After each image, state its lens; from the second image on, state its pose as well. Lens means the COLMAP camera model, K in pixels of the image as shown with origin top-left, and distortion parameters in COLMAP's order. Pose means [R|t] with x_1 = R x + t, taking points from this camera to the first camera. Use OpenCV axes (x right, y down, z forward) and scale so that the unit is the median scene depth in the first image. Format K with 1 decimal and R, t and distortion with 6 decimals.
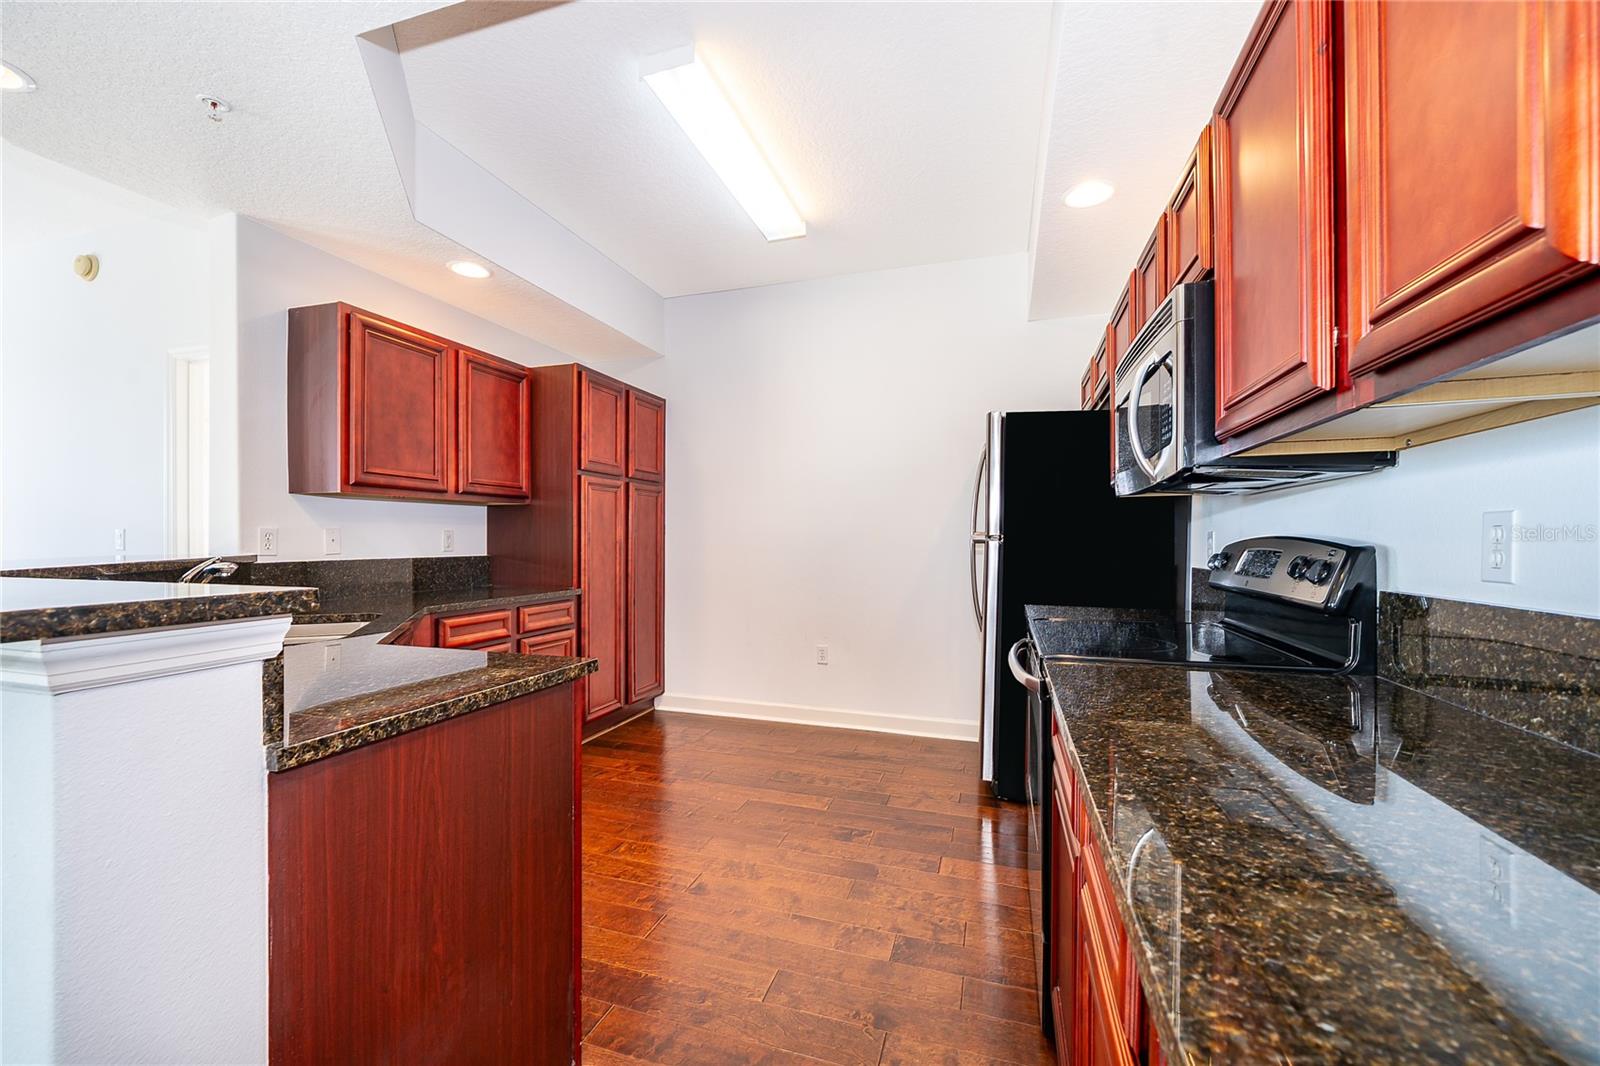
lens RADIAL K [[631.3, 0, 798.0], [0, 631.3, 537.5], [0, 0, 1]] dist [-0.000570, -0.000026]
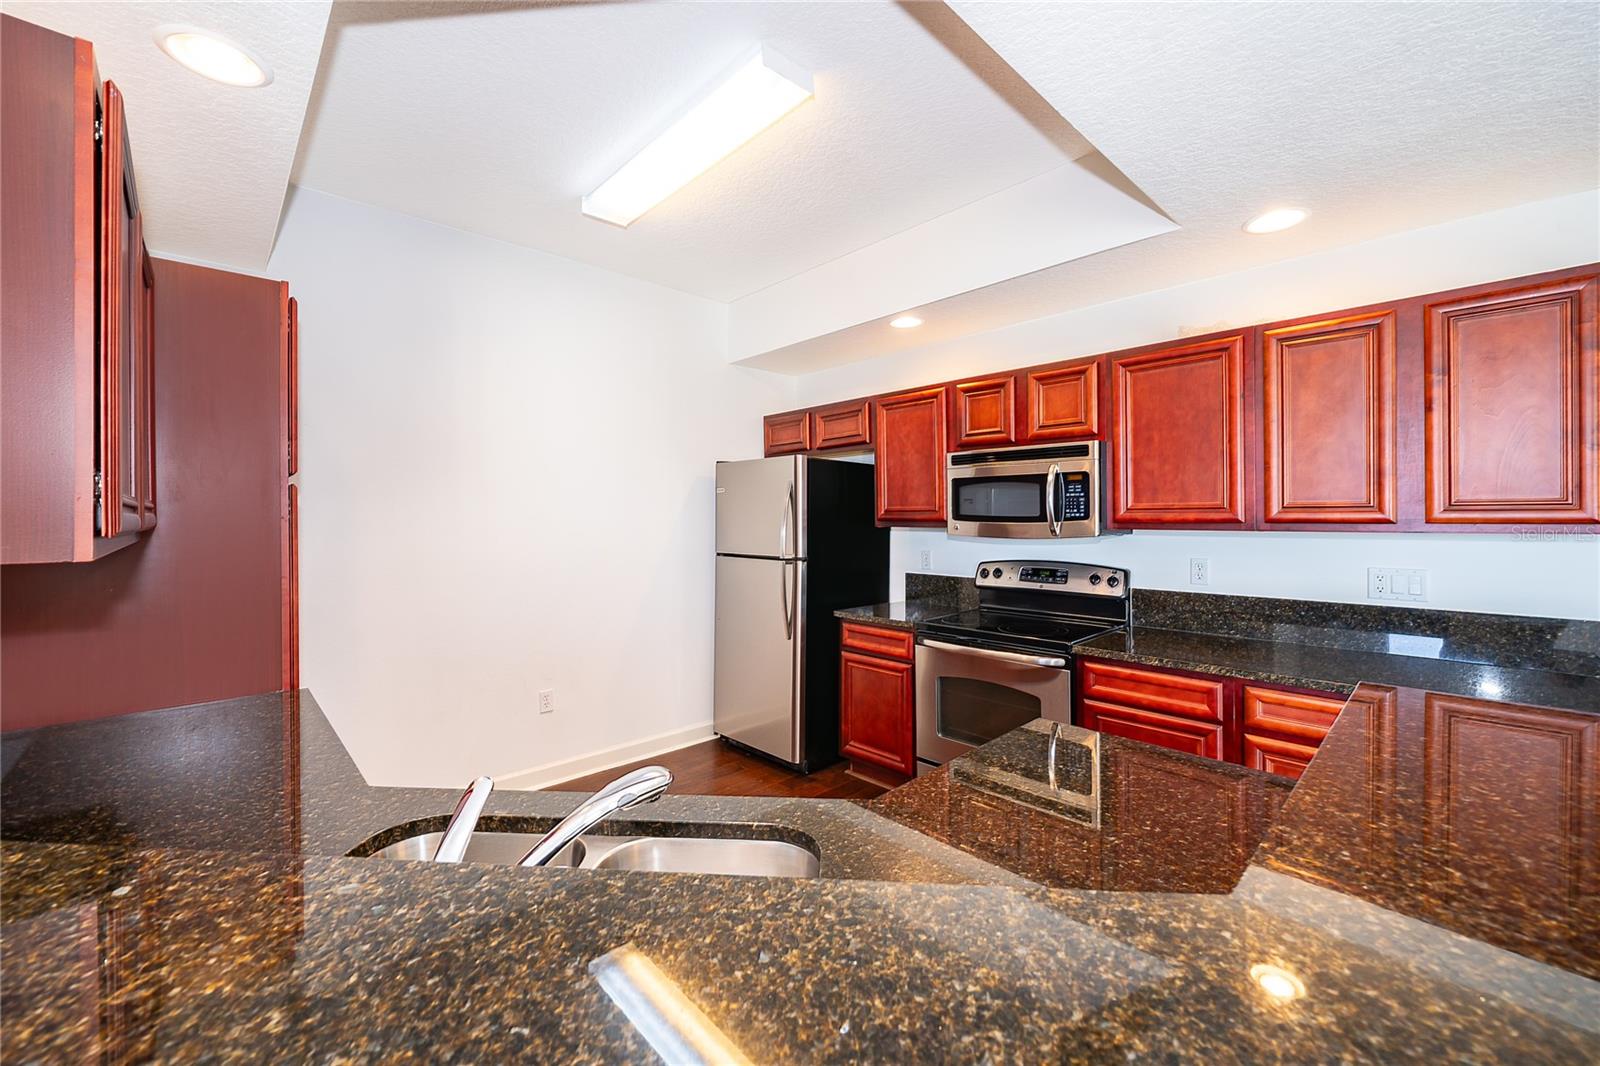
lens RADIAL K [[630.2, 0, 799.6], [0, 630.2, 522.0], [0, 0, 1]] dist [-0.003531, -0.000207]
pose [[0.470133, -0.013164, 0.882498, -0.808188], [0.004717, 0.999912, 0.012403, -0.092975], [-0.882583, -0.001668, 0.470153, 0.475358]]
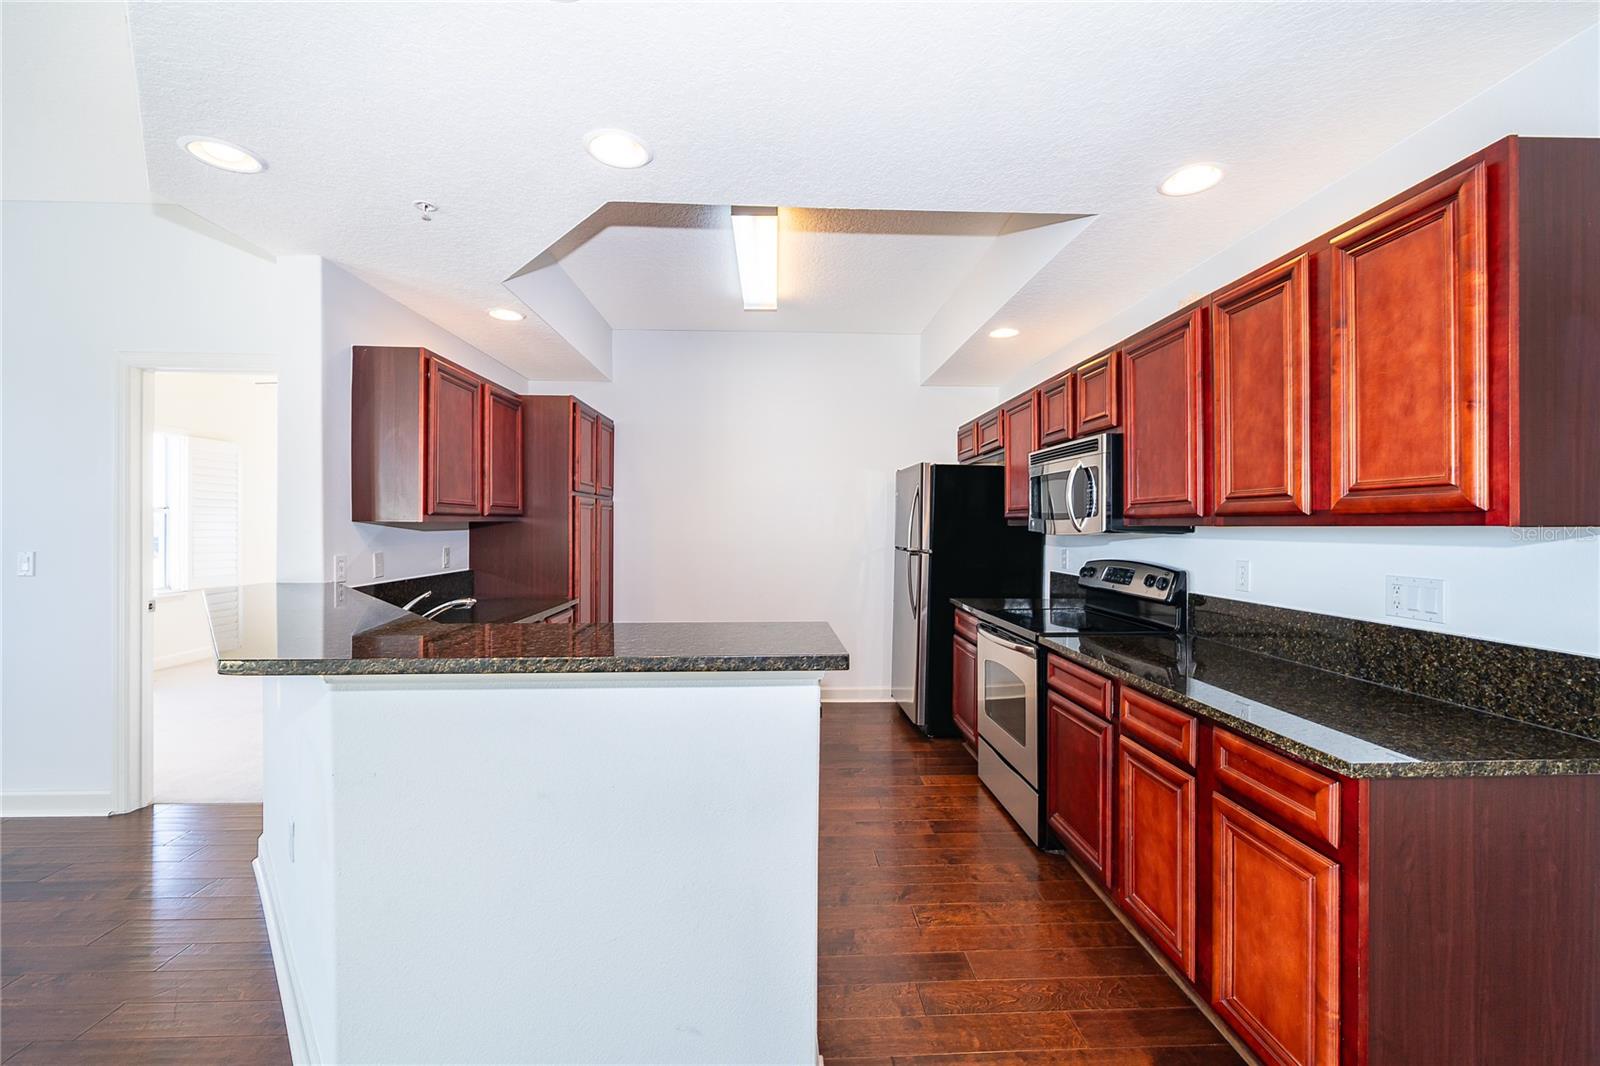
lens RADIAL K [[630.2, 0, 799.6], [0, 630.2, 522.0], [0, 0, 1]] dist [-0.003531, -0.000207]
pose [[0.938339, 0.001659, 0.345712, -0.473308], [-0.001100, 0.999998, -0.001815, -0.068424], [-0.345714, 0.001323, 0.938339, -0.237522]]
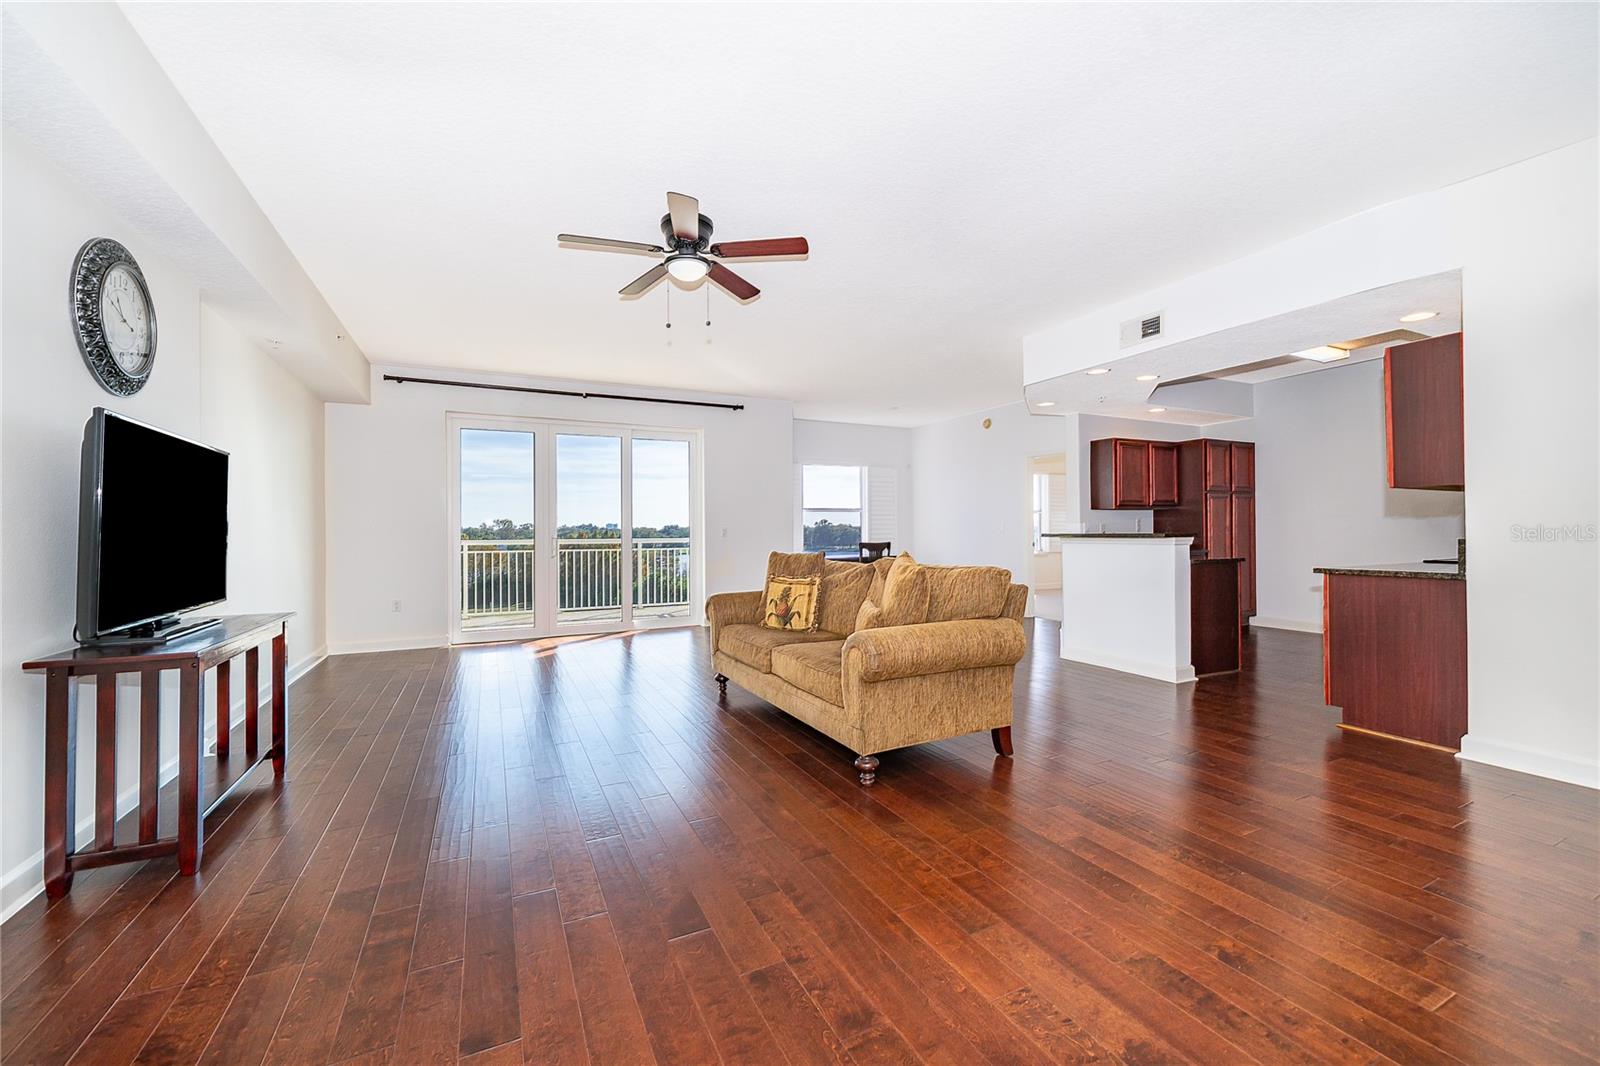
lens RADIAL K [[630.2, 0, 799.6], [0, 630.2, 522.0], [0, 0, 1]] dist [-0.003531, -0.000207]
pose [[0.694876, -0.011719, -0.719034, 0.257421], [0.008548, 0.999931, -0.008037, -0.002714], [0.719079, -0.000561, 0.694928, -1.766350]]
